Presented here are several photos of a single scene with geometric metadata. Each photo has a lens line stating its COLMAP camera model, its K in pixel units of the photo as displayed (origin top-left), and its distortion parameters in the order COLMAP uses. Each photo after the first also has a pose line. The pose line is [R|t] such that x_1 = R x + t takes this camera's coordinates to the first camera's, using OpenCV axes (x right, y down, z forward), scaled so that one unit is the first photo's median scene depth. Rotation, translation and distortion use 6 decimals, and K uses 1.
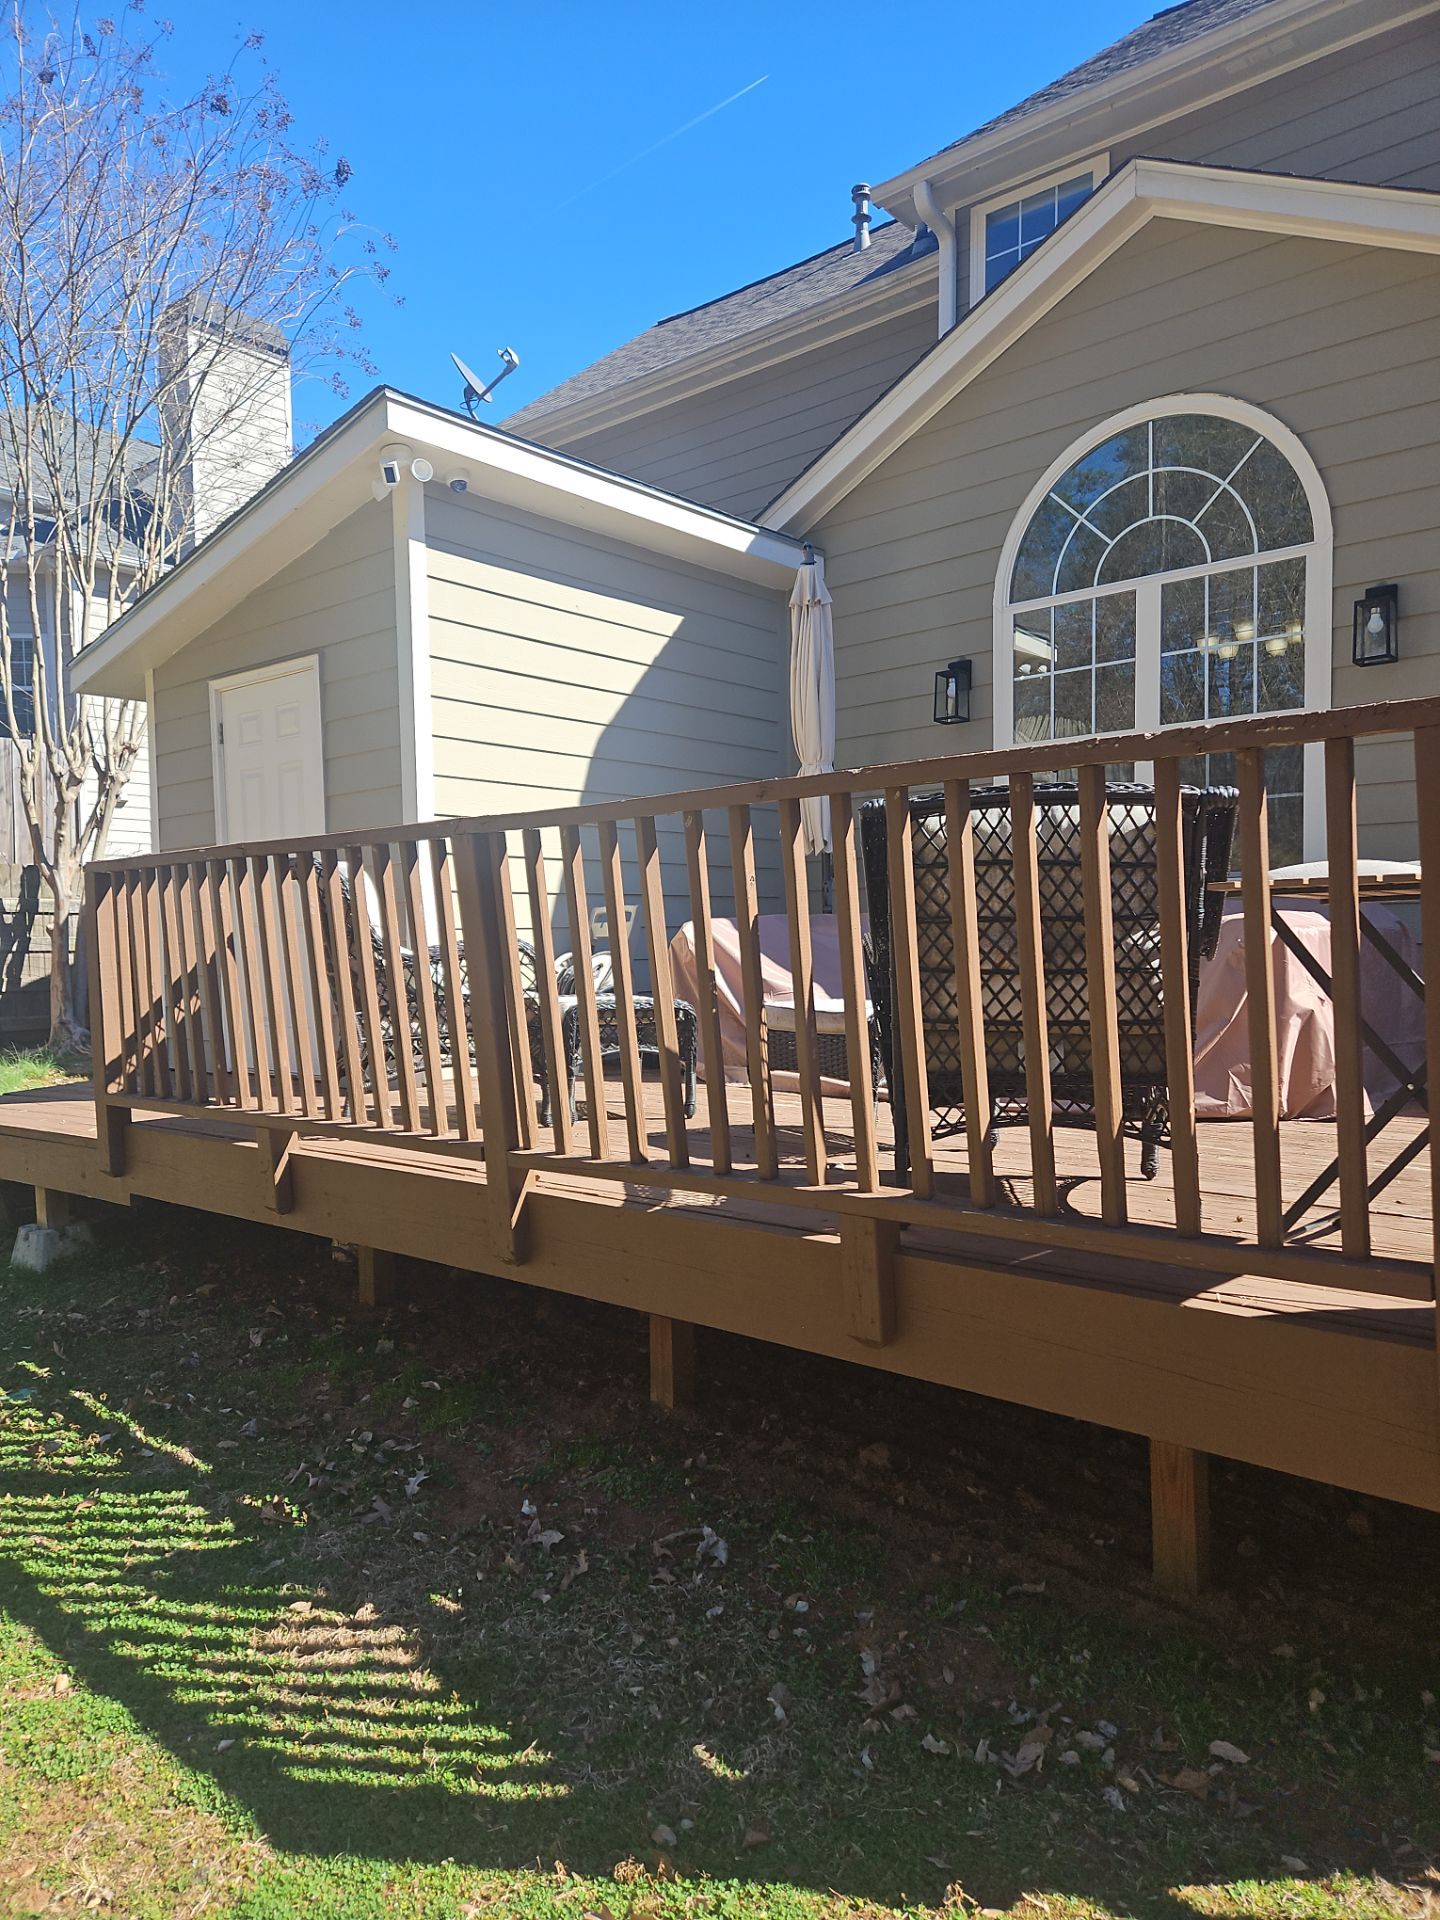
lens RADIAL K [[1277.4, 0, 706.9], [0, 1277.4, 967.1], [0, 0, 1]] dist [0.079237, -0.059303]
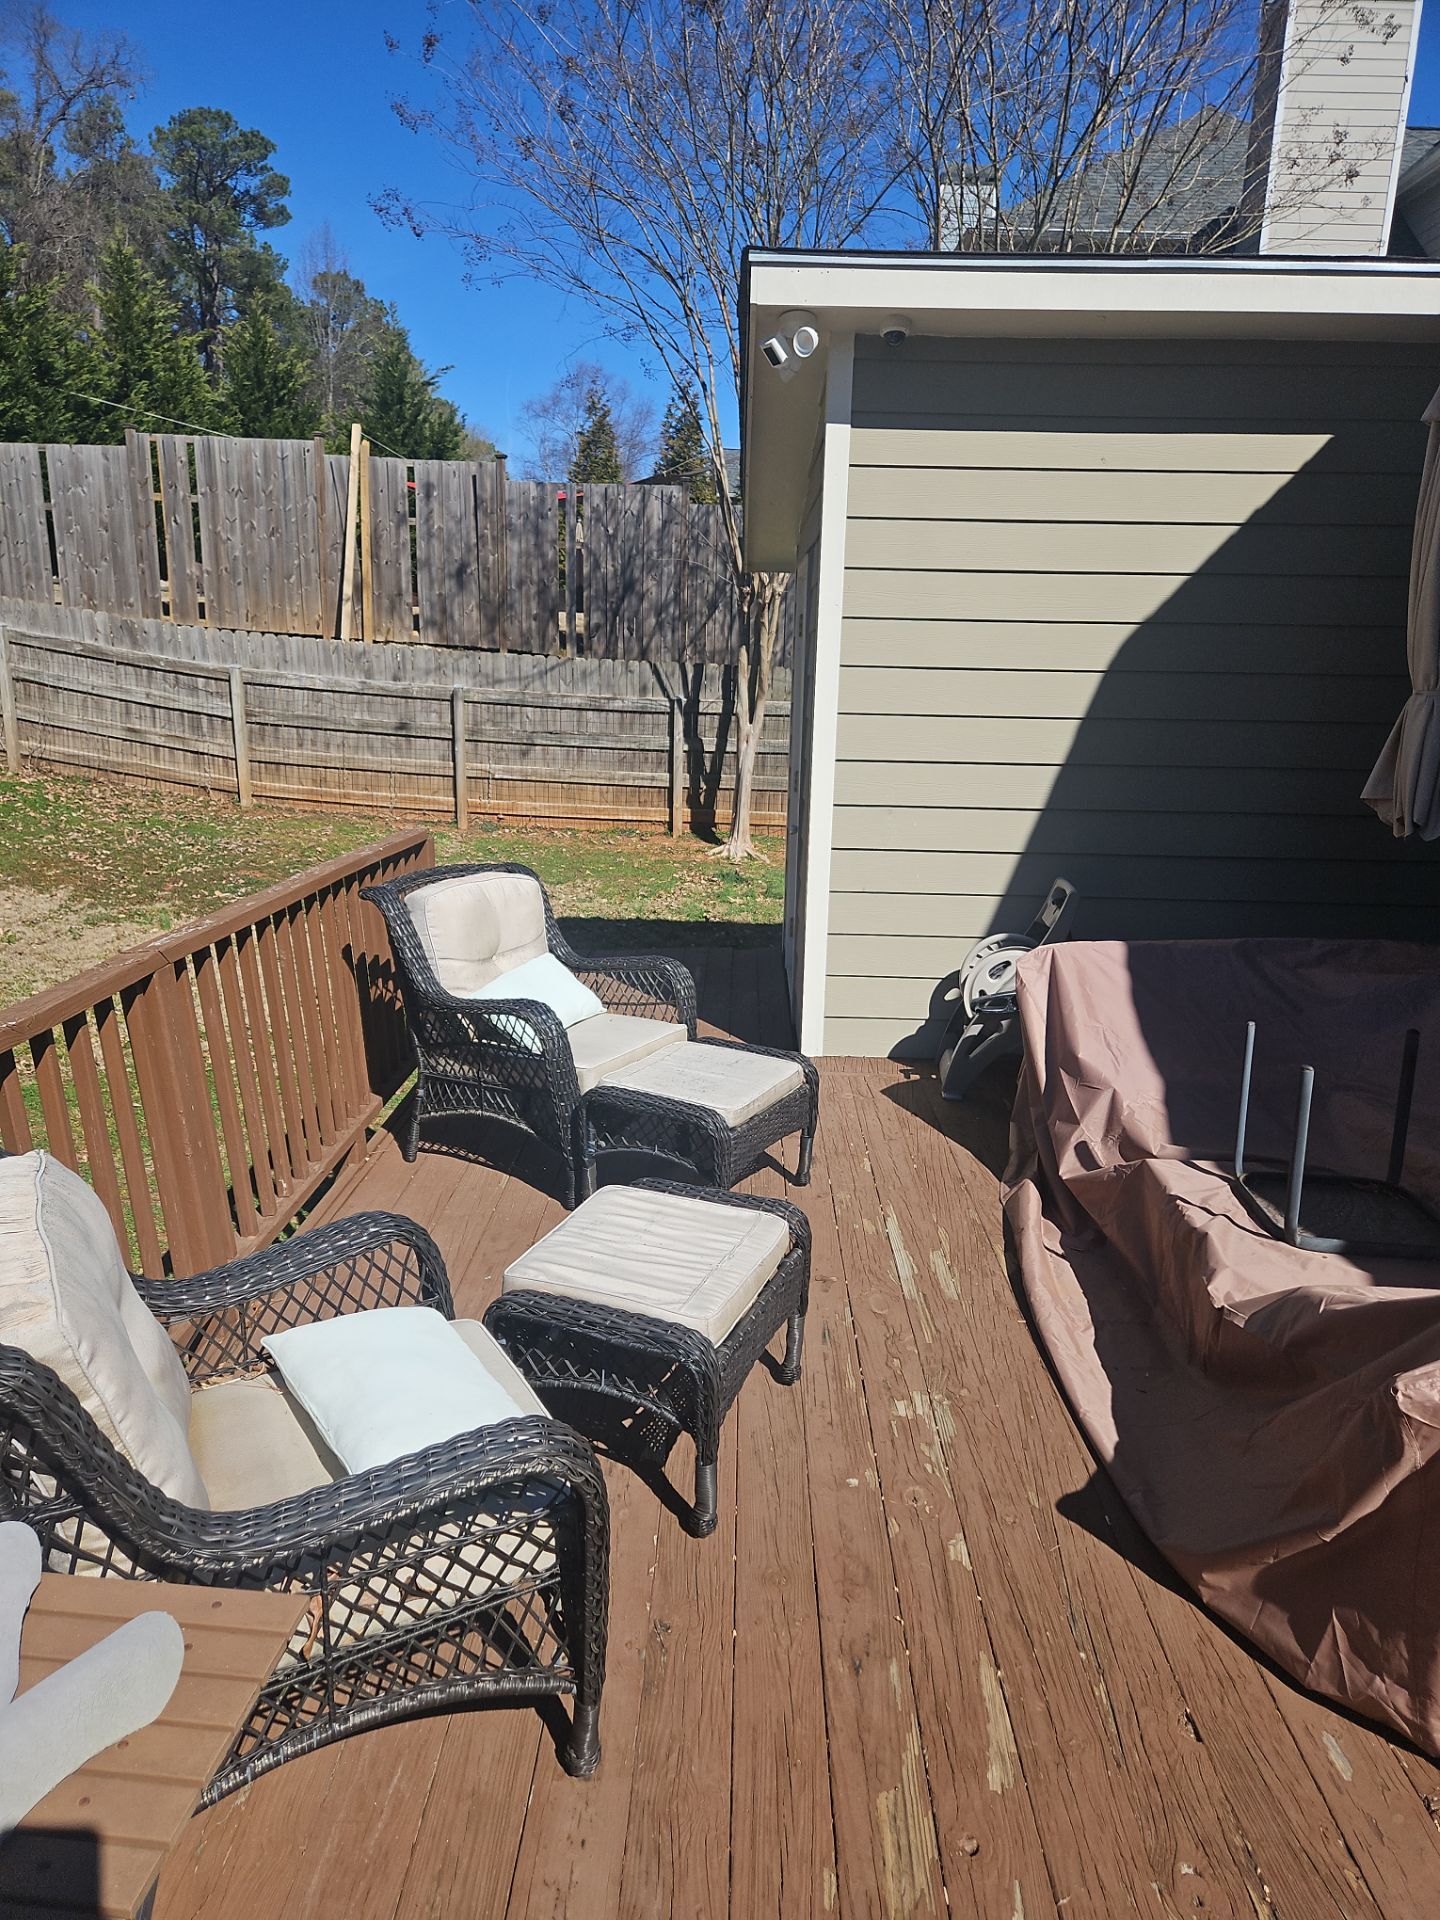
lens RADIAL K [[1277.4, 0, 721.5], [0, 1277.4, 976.2], [0, 0, 1]] dist [0.079237, -0.059303]
pose [[0.627952, 0.222696, -0.745710, 0.404019], [-0.057771, 0.968880, 0.240695, -0.176064], [0.776105, -0.108064, 0.621275, 0.379971]]
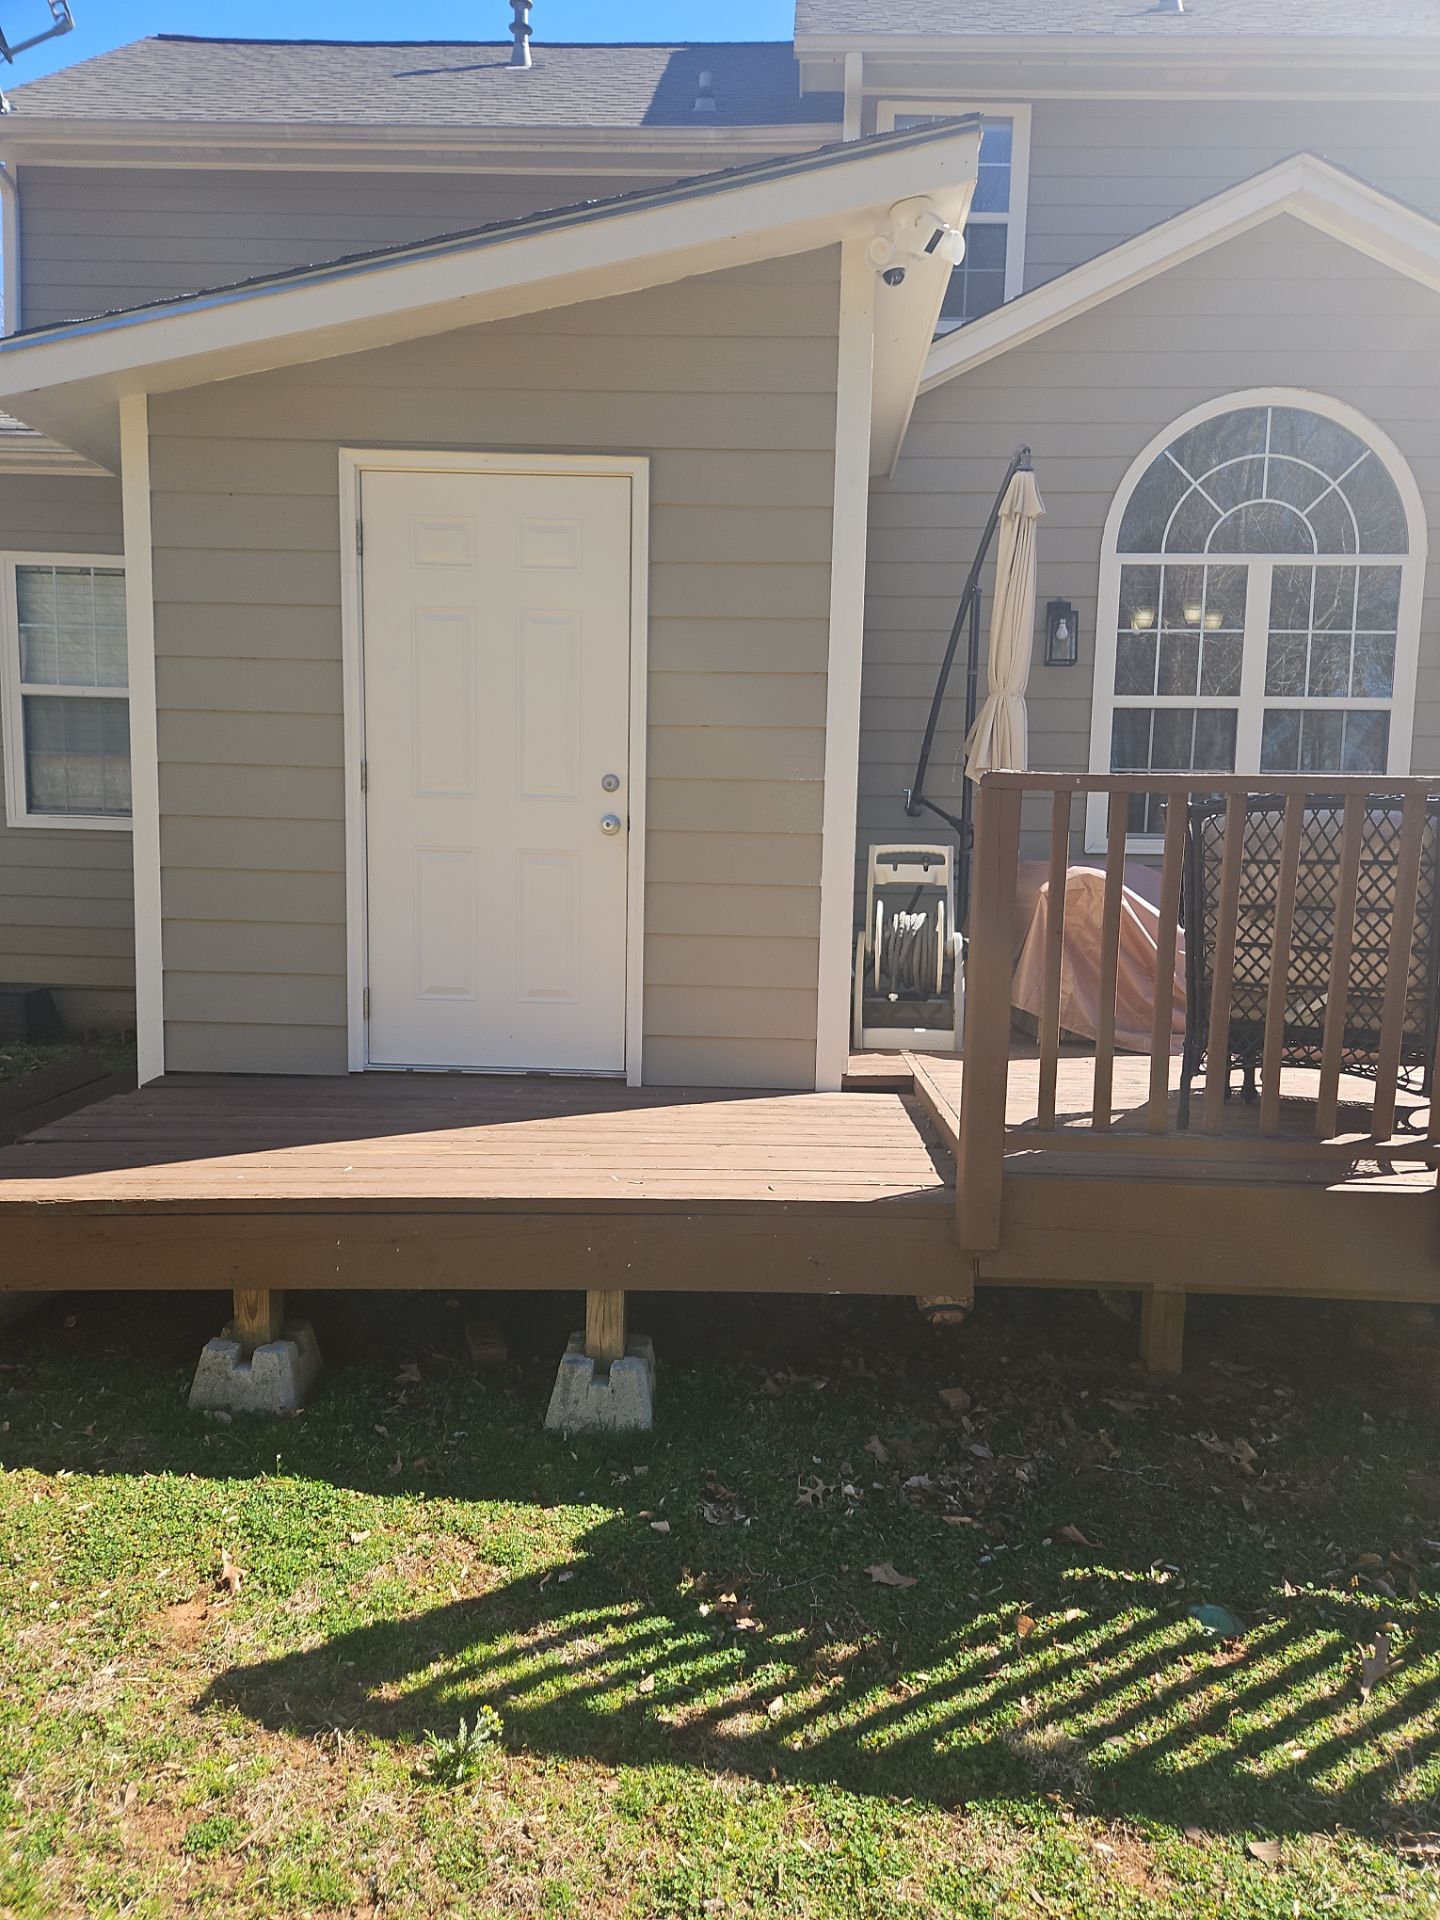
lens RADIAL K [[1277.4, 0, 737.8], [0, 1277.4, 977.3], [0, 0, 1]] dist [0.079237, -0.059303]
pose [[0.781714, -0.024387, 0.623160, -0.718101], [-0.020060, 0.997735, 0.064210, -0.014256], [-0.623314, -0.062694, 0.779455, 0.435860]]
